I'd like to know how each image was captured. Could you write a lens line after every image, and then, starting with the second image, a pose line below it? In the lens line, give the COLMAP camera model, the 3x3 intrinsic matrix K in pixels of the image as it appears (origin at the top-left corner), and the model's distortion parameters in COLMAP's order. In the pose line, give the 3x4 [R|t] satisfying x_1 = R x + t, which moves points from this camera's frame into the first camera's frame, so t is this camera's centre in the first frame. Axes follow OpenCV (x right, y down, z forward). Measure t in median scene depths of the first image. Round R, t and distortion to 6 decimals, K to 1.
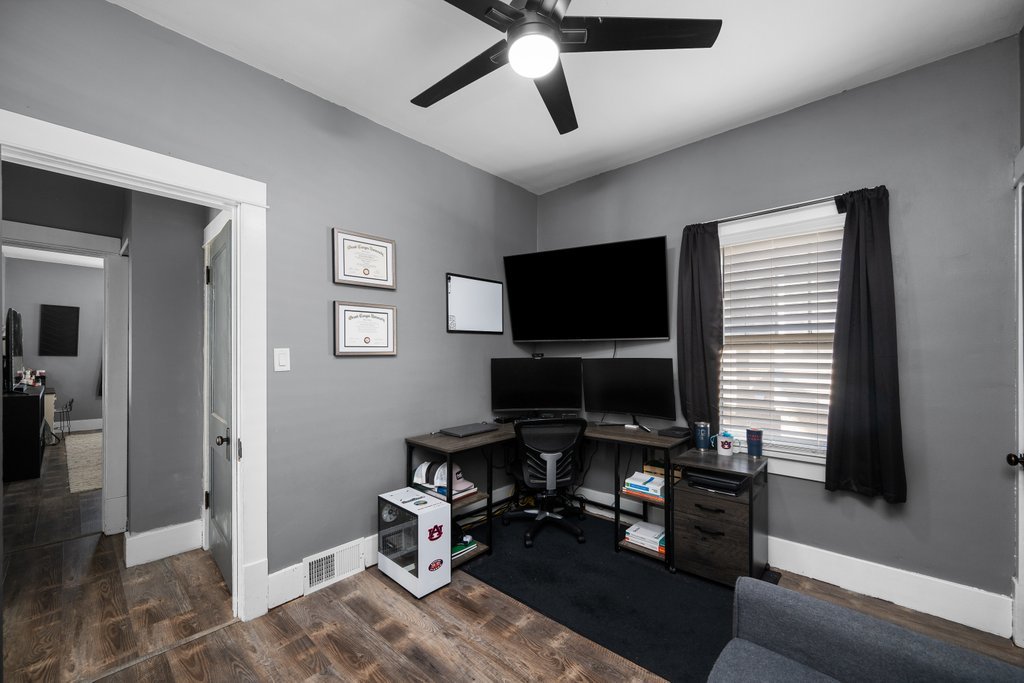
lens RADIAL K [[402.1, 0, 517.2], [0, 402.1, 346.6], [0, 0, 1]] dist [-0.001875, -0.000178]
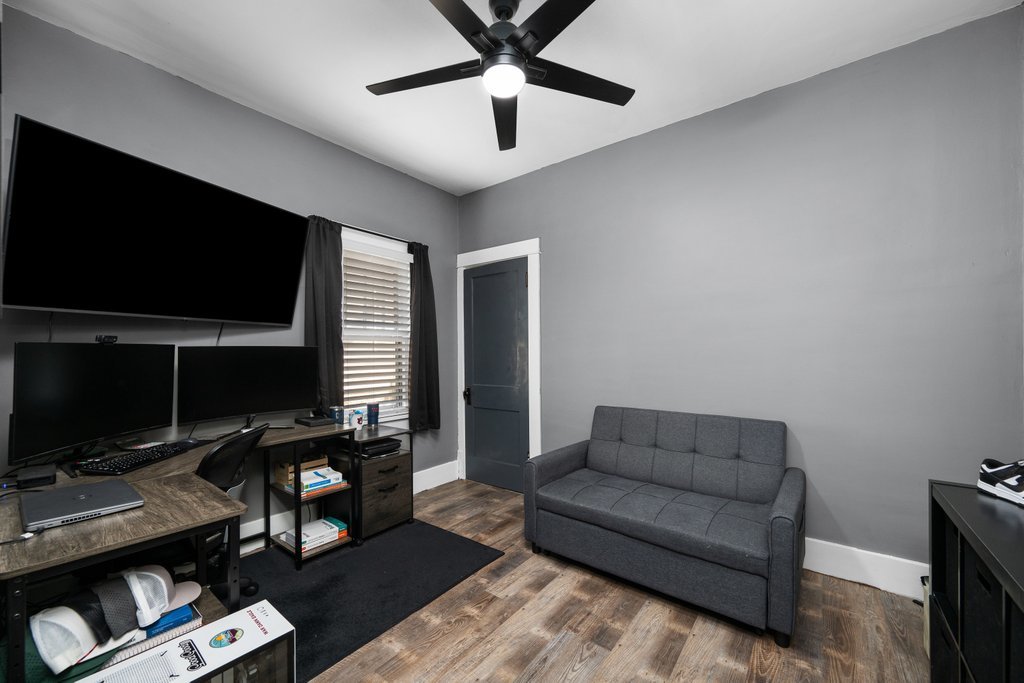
lens RADIAL K [[402.1, 0, 513.3], [0, 402.1, 347.1], [0, 0, 1]] dist [-0.001875, -0.000178]
pose [[-0.075126, 0.016874, 0.997031, -0.712988], [-0.013359, 0.999750, -0.017927, 0.046966], [-0.997085, -0.014666, -0.074882, 0.671792]]
